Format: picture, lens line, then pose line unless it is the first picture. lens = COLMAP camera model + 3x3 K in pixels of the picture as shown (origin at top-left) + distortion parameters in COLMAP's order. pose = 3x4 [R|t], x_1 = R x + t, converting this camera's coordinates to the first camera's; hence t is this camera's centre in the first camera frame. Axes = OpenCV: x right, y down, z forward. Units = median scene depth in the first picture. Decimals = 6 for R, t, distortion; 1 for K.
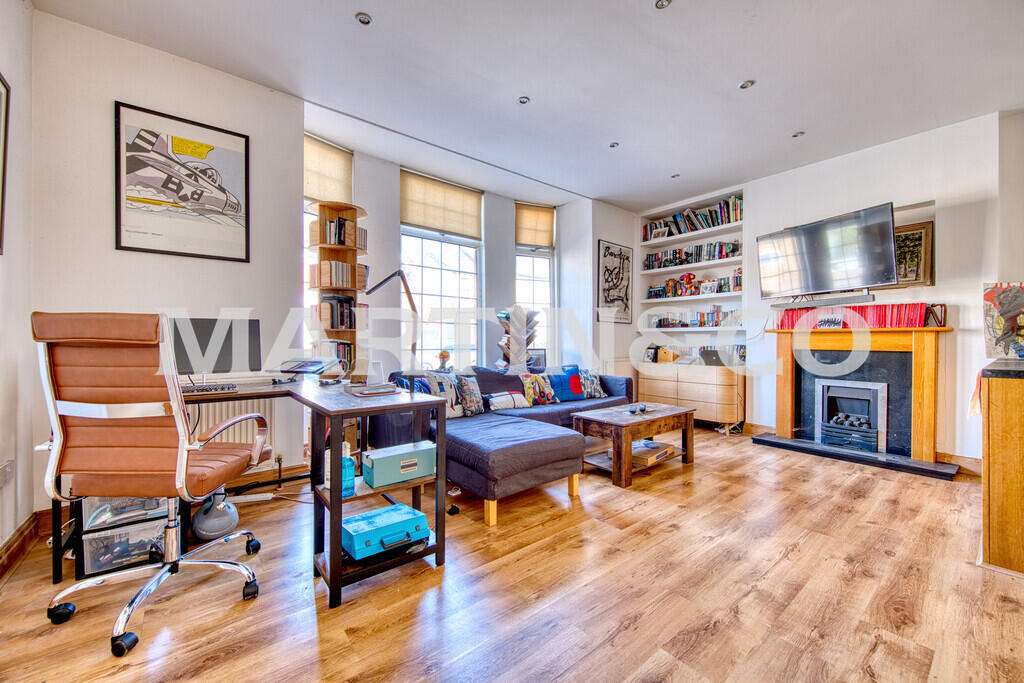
lens RADIAL K [[400.2, 0, 514.1], [0, 400.2, 336.6], [0, 0, 1]] dist [0.007086, -0.002520]
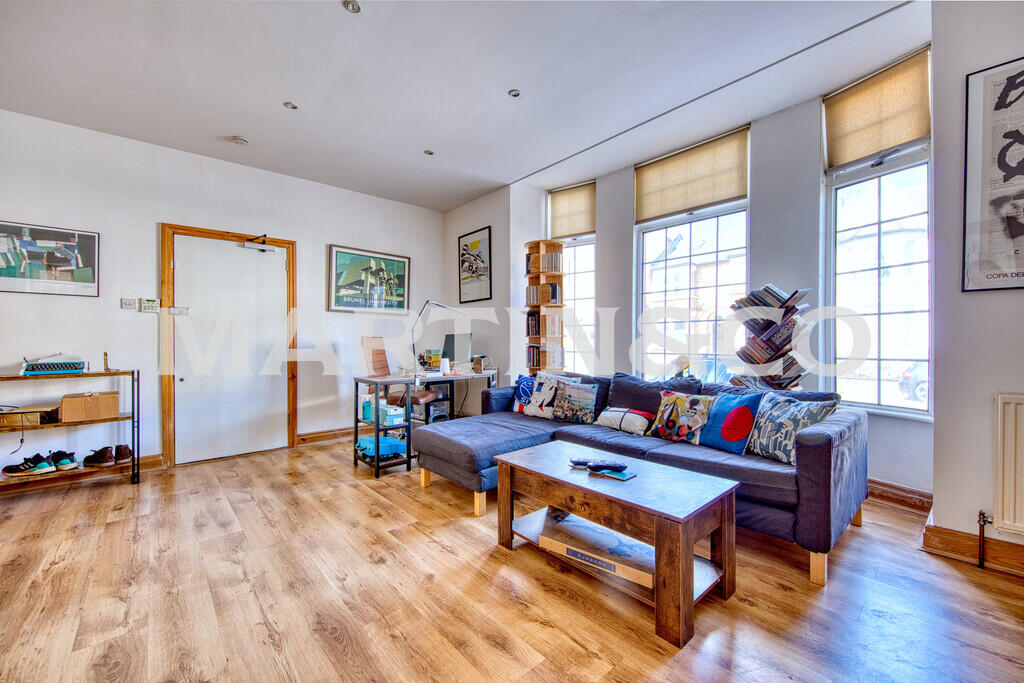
lens RADIAL K [[400.2, 0, 520.4], [0, 400.2, 340.6], [0, 0, 1]] dist [0.007086, -0.002520]
pose [[0.058449, -0.008617, -0.998253, 0.641086], [0.018418, 0.999802, -0.007552, 0.004265], [0.998120, -0.017944, 0.058596, 0.627196]]
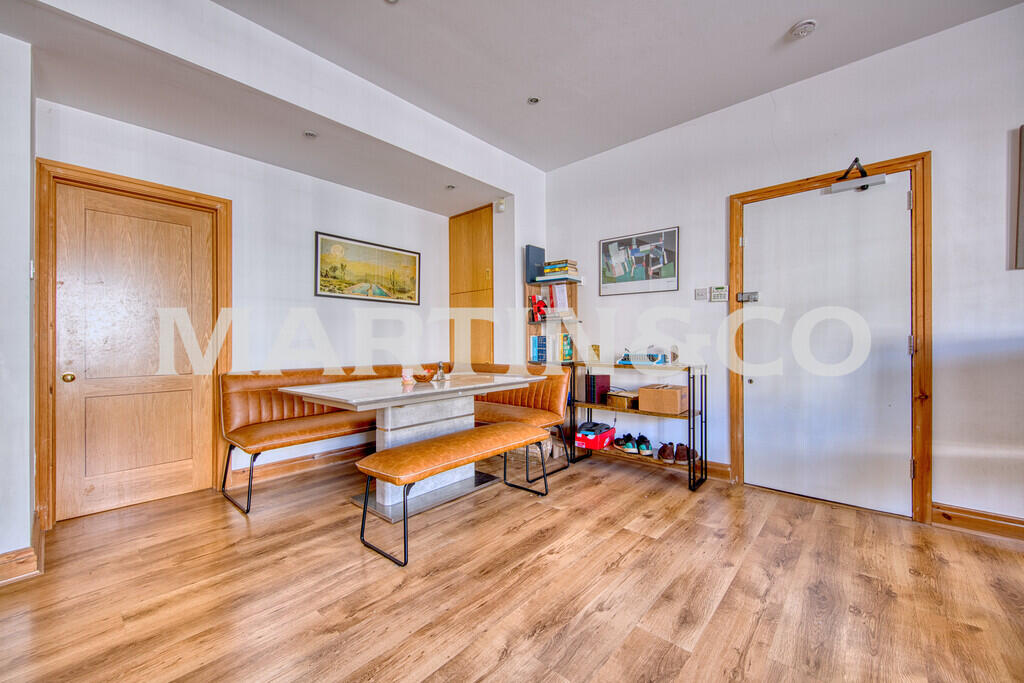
lens RADIAL K [[400.2, 0, 518.6], [0, 400.2, 340.5], [0, 0, 1]] dist [0.007086, -0.002520]
pose [[-0.985034, 0.000875, -0.172359, 0.290450], [0.002641, 0.999946, -0.010015, 0.003479], [0.172341, -0.010321, -0.984983, 0.577259]]
